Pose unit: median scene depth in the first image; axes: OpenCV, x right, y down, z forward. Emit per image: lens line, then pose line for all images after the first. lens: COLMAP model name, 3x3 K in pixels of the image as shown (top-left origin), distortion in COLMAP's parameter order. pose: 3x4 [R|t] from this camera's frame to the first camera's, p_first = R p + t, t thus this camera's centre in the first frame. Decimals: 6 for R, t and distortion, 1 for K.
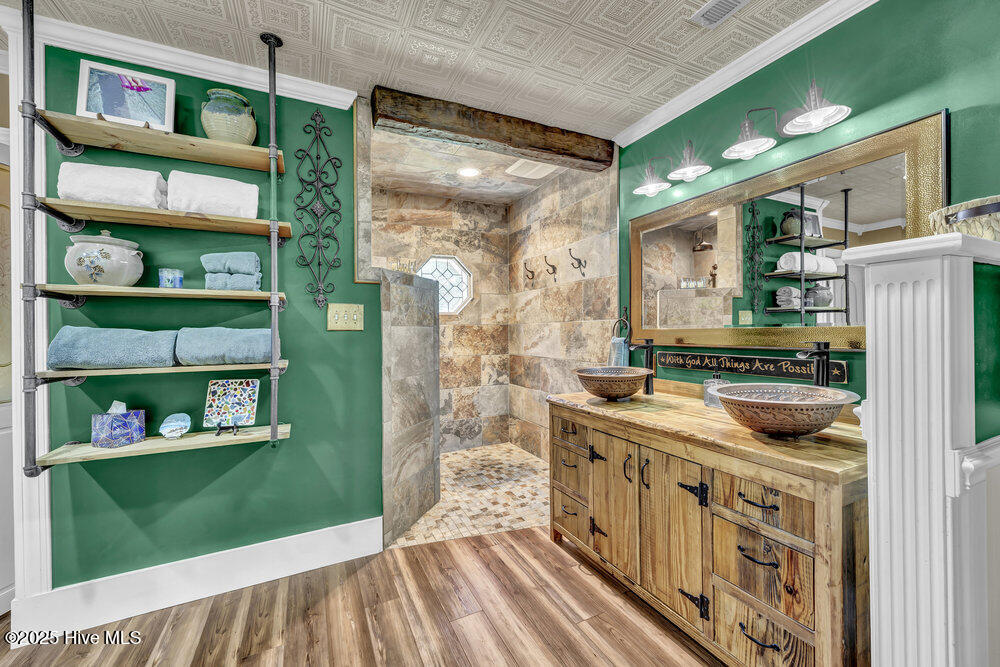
lens RADIAL K [[391.6, 0, 505.5], [0, 391.6, 331.4], [0, 0, 1]] dist [0.005711, -0.000488]
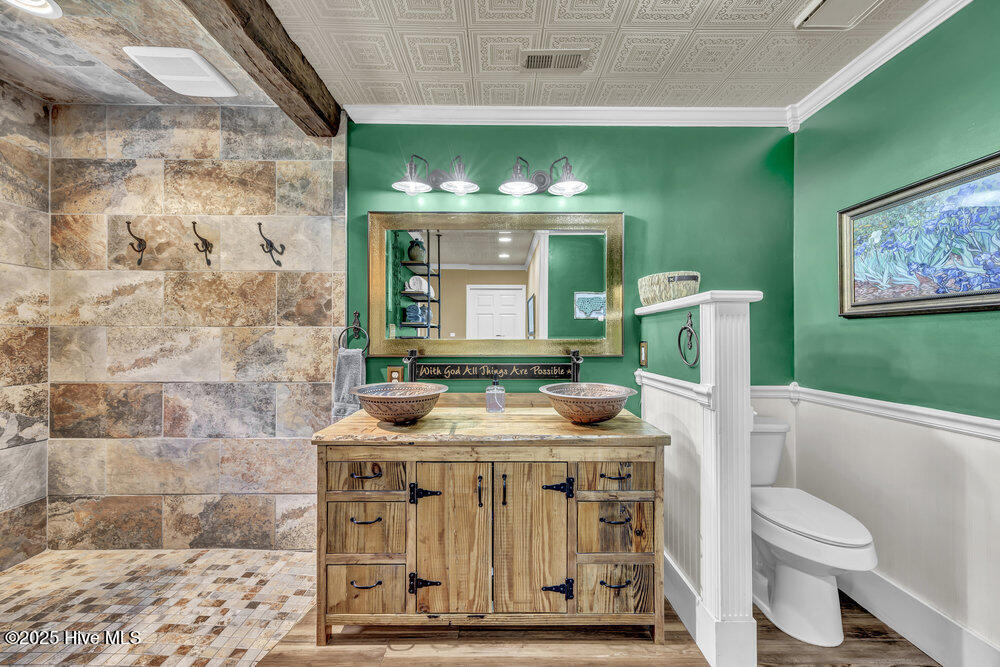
lens RADIAL K [[391.6, 0, 500.7], [0, 391.6, 338.6], [0, 0, 1]] dist [0.005711, -0.000488]
pose [[0.453946, 0.014849, 0.890905, -0.311614], [-0.006258, 0.999890, -0.013477, 0.003226], [-0.891007, 0.000542, 0.453989, 0.353282]]
